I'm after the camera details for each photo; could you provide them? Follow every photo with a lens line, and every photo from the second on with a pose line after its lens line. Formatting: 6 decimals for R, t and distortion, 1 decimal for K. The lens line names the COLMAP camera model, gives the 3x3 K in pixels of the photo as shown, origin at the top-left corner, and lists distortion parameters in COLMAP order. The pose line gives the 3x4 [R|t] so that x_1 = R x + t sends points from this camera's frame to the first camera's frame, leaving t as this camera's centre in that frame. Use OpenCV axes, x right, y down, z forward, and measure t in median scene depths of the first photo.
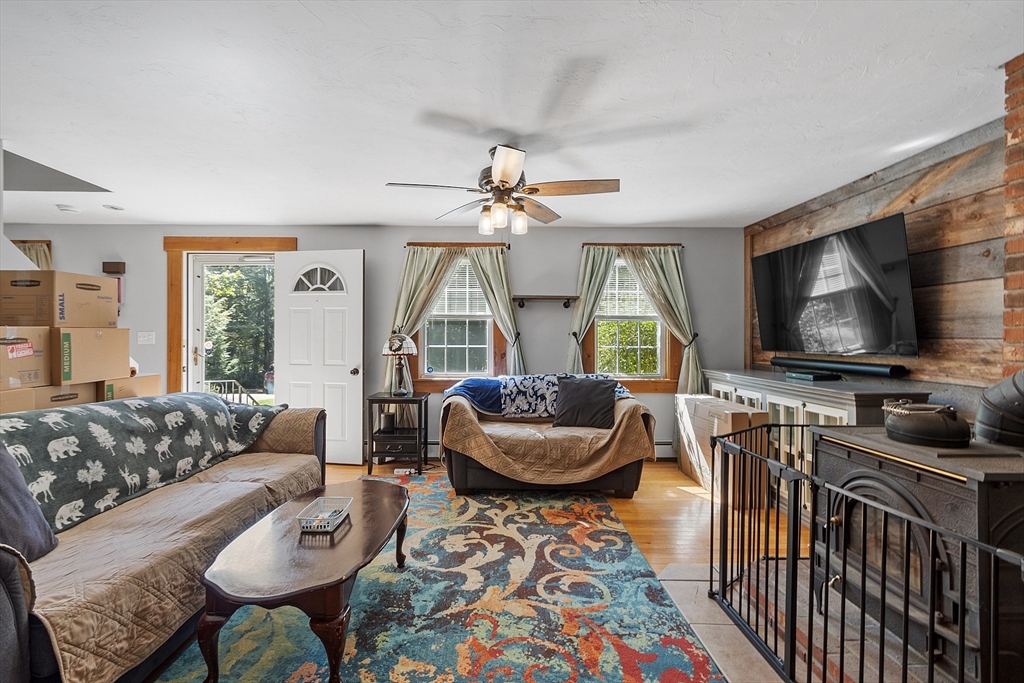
lens RADIAL K [[463.2, 0, 493.6], [0, 463.2, 332.4], [0, 0, 1]] dist [0.004053, -0.000769]
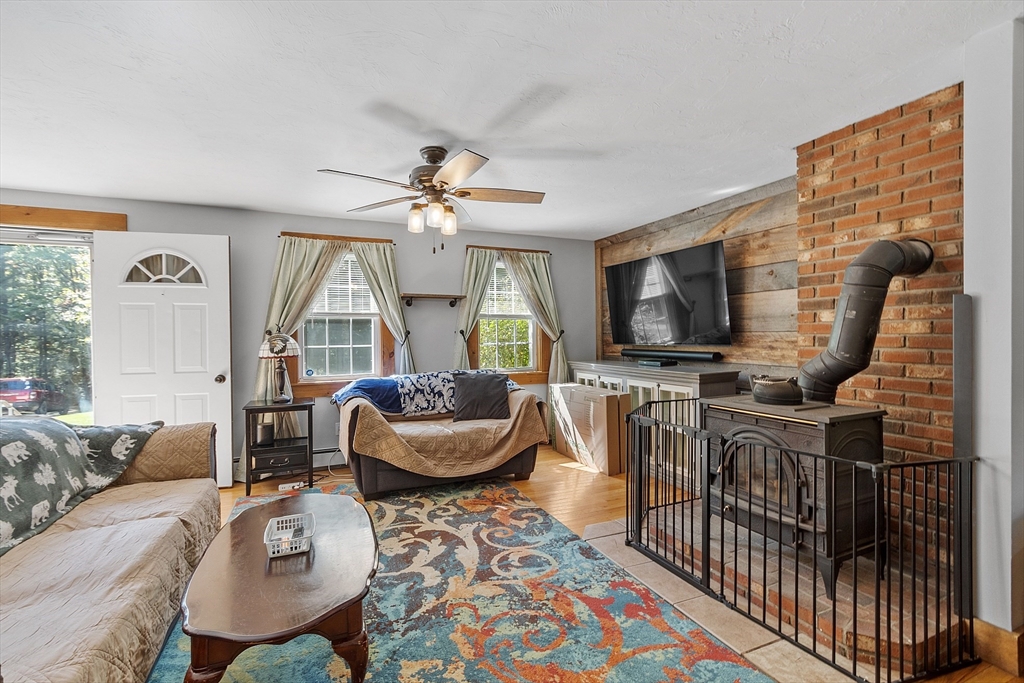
lens RADIAL K [[463.2, 0, 505.2], [0, 463.2, 333.8], [0, 0, 1]] dist [0.004053, -0.000769]
pose [[0.914940, -0.012152, 0.403407, -0.243502], [0.009635, 0.999919, 0.008268, 0.000126], [-0.403475, -0.003677, 0.914983, 0.010086]]
